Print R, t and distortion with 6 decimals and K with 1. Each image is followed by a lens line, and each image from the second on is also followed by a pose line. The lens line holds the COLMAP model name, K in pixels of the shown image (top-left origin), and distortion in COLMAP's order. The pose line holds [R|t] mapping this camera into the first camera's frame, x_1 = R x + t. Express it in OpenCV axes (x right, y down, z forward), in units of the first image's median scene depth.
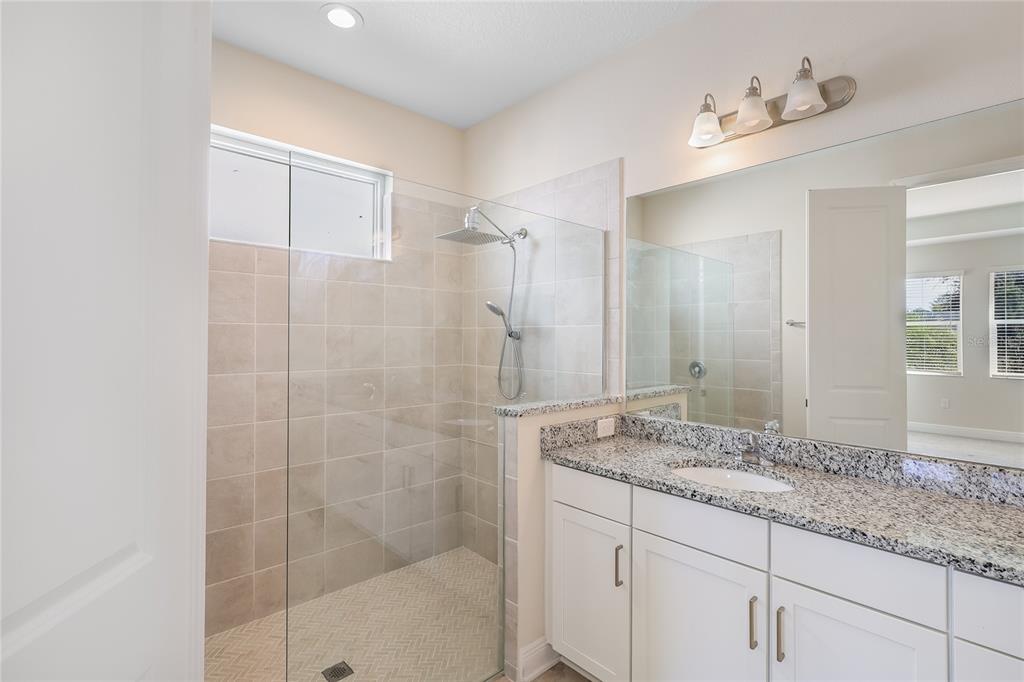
lens RADIAL K [[483.0, 0, 512.4], [0, 483.0, 336.0], [0, 0, 1]] dist [-0.001832, 0.003943]
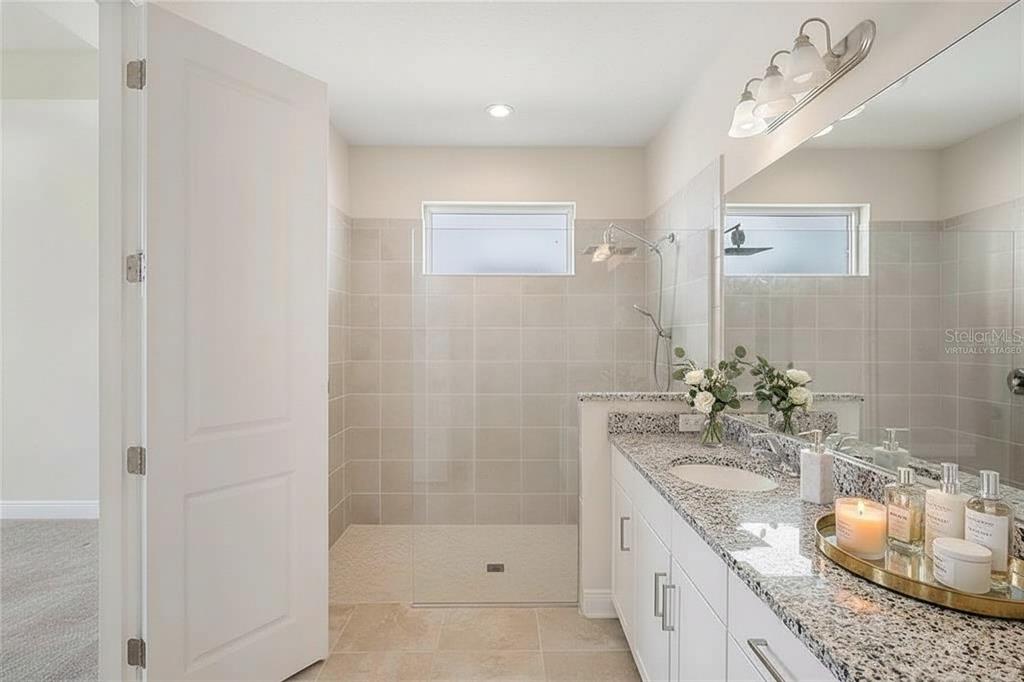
lens RADIAL K [[483.0, 0, 515.3], [0, 483.0, 341.3], [0, 0, 1]] dist [-0.001832, 0.003943]
pose [[0.739869, 0.001917, -0.672748, 0.791935], [0.004763, 0.999956, 0.008088, 0.004776], [0.672734, -0.009189, 0.739827, -0.026480]]
